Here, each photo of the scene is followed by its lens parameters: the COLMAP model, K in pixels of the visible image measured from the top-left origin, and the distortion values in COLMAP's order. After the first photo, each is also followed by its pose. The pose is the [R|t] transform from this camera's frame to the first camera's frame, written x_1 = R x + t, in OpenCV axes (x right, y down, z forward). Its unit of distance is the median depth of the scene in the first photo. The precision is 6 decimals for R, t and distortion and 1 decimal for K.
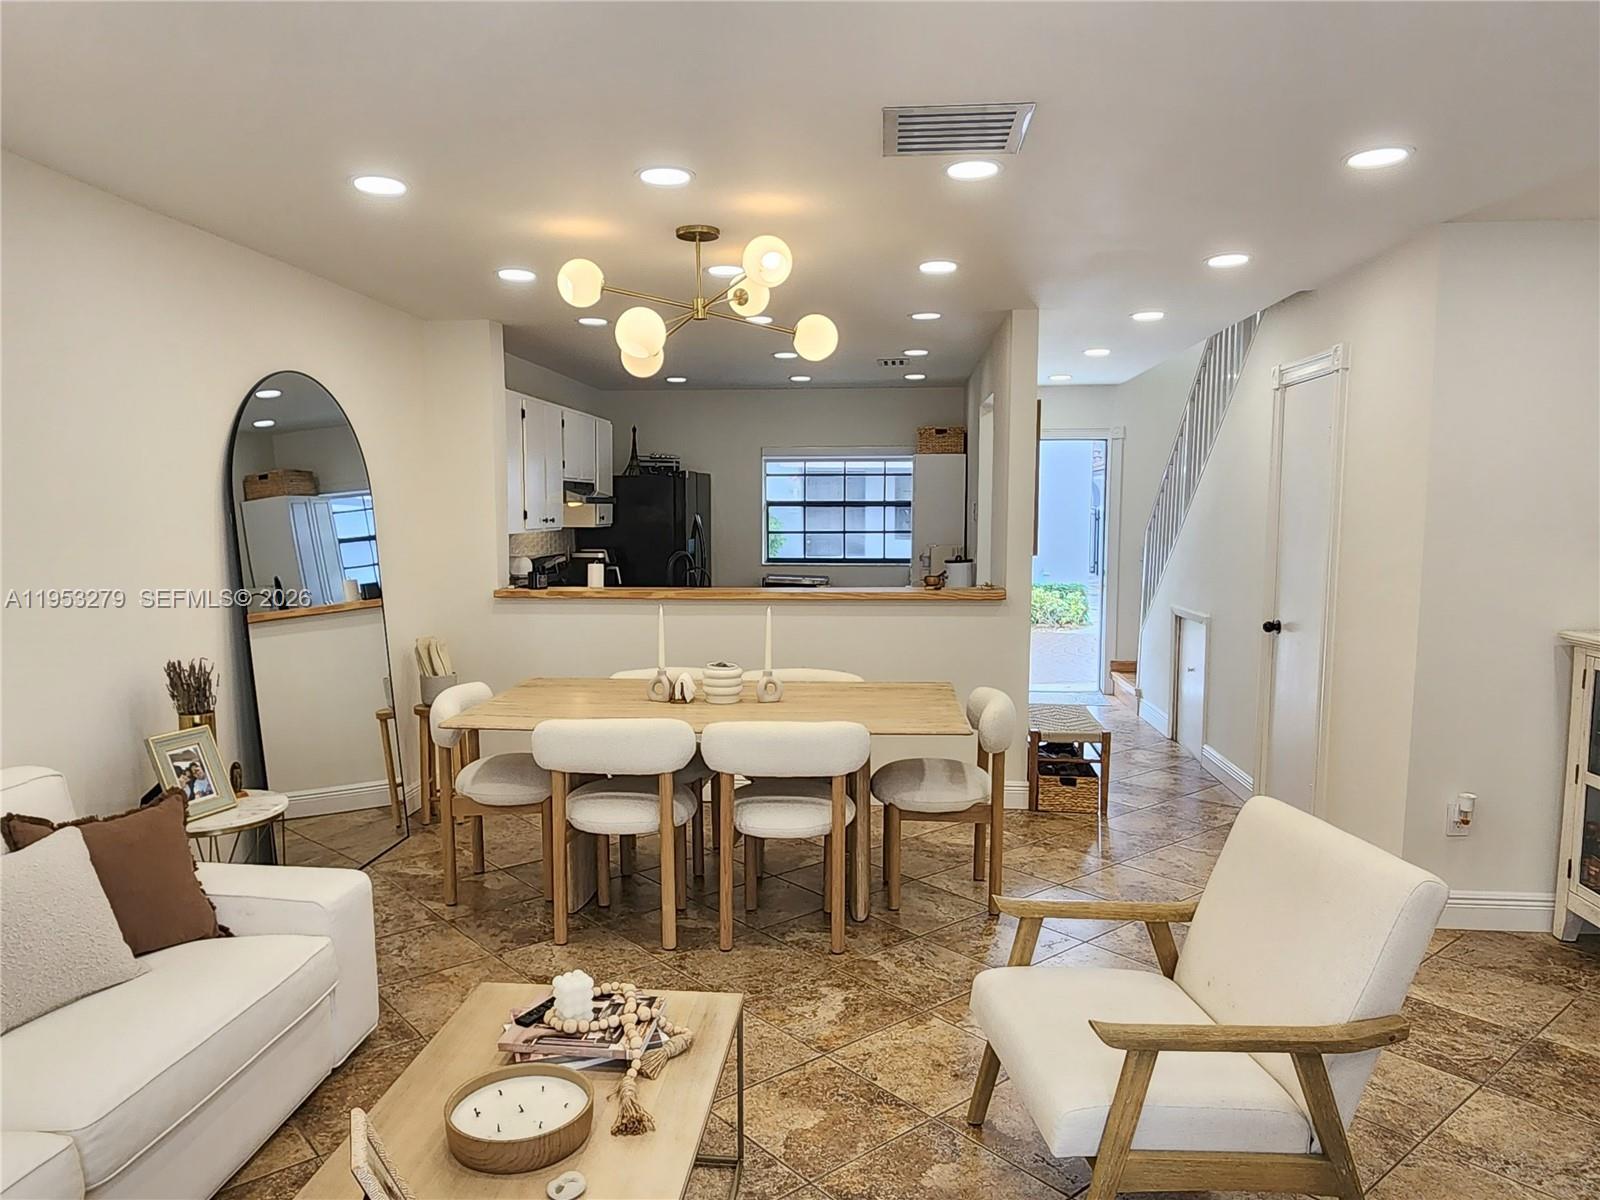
lens RADIAL K [[1088.9, 0, 785.9], [0, 1088.9, 626.6], [0, 0, 1]] dist [0.003596, 0.001396]
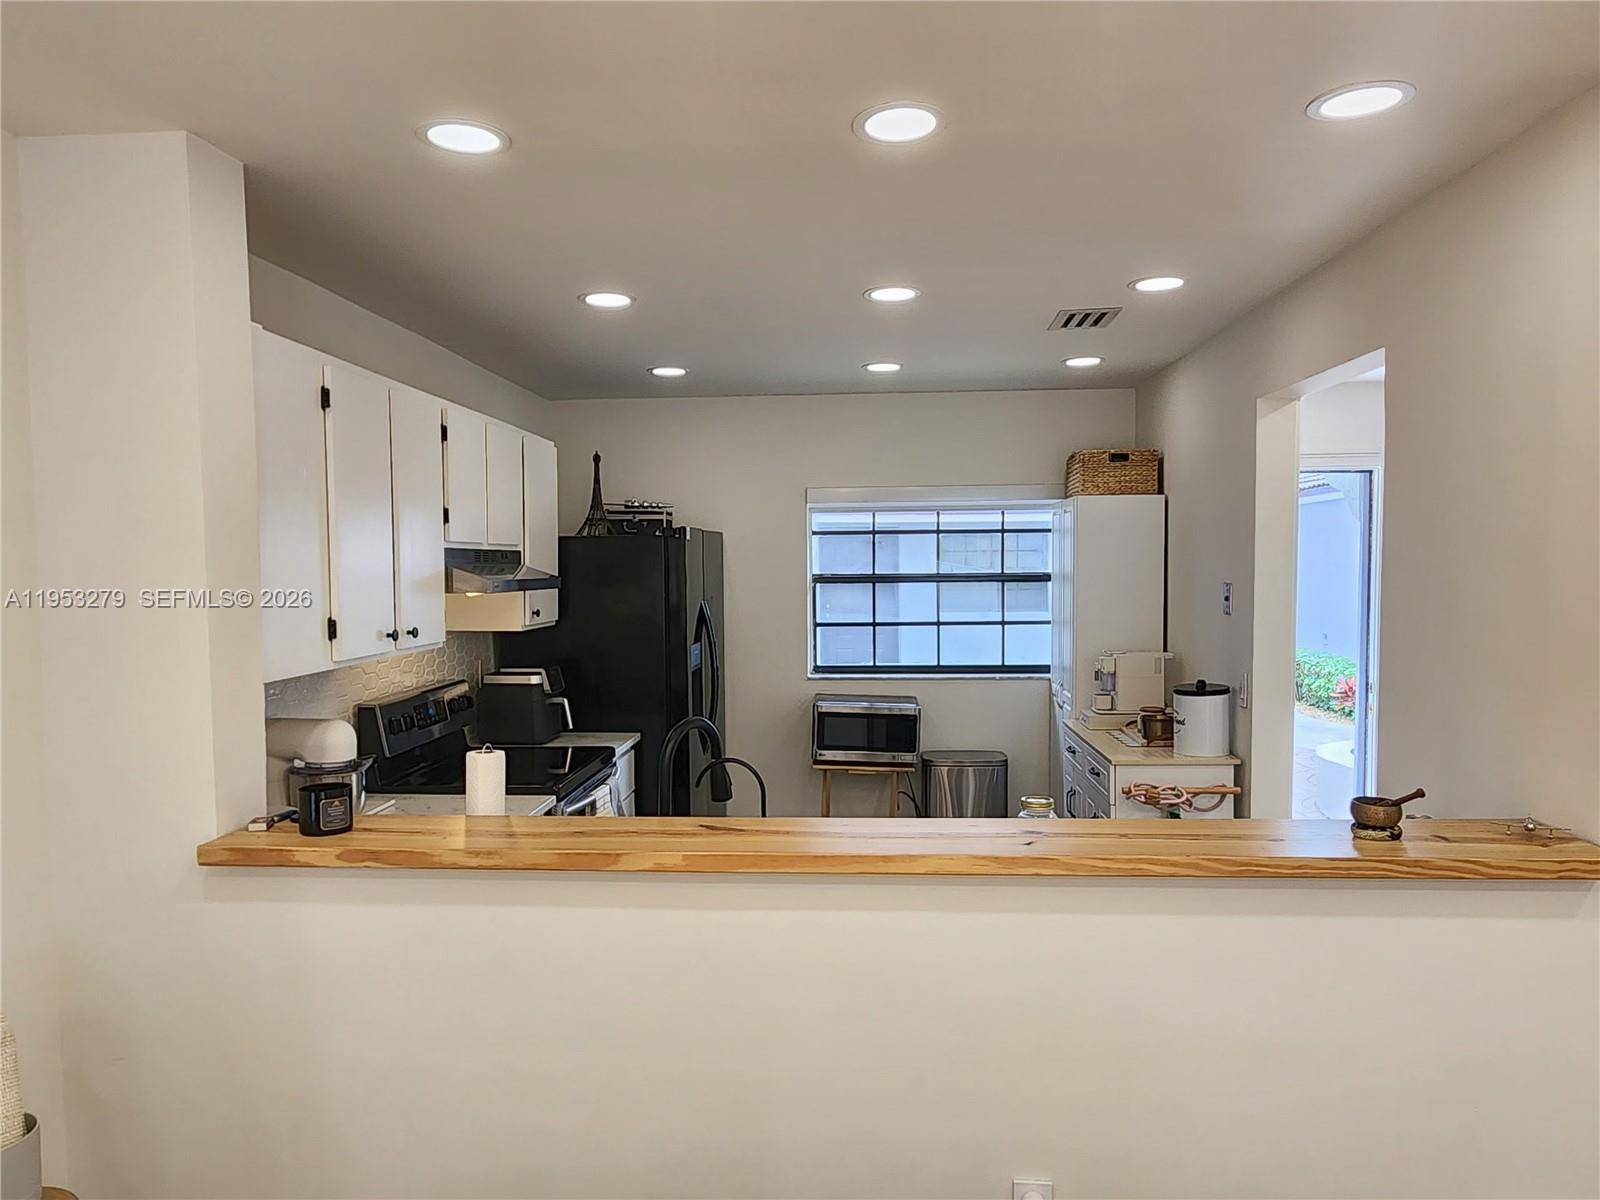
lens RADIAL K [[1088.9, 0, 785.9], [0, 1088.9, 626.6], [0, 0, 1]] dist [0.003596, 0.001396]
pose [[0.999778, -0.010090, 0.018478, -0.049558], [0.011050, 0.998553, -0.052633, -0.059009], [-0.017920, 0.052825, 0.998443, 0.421715]]
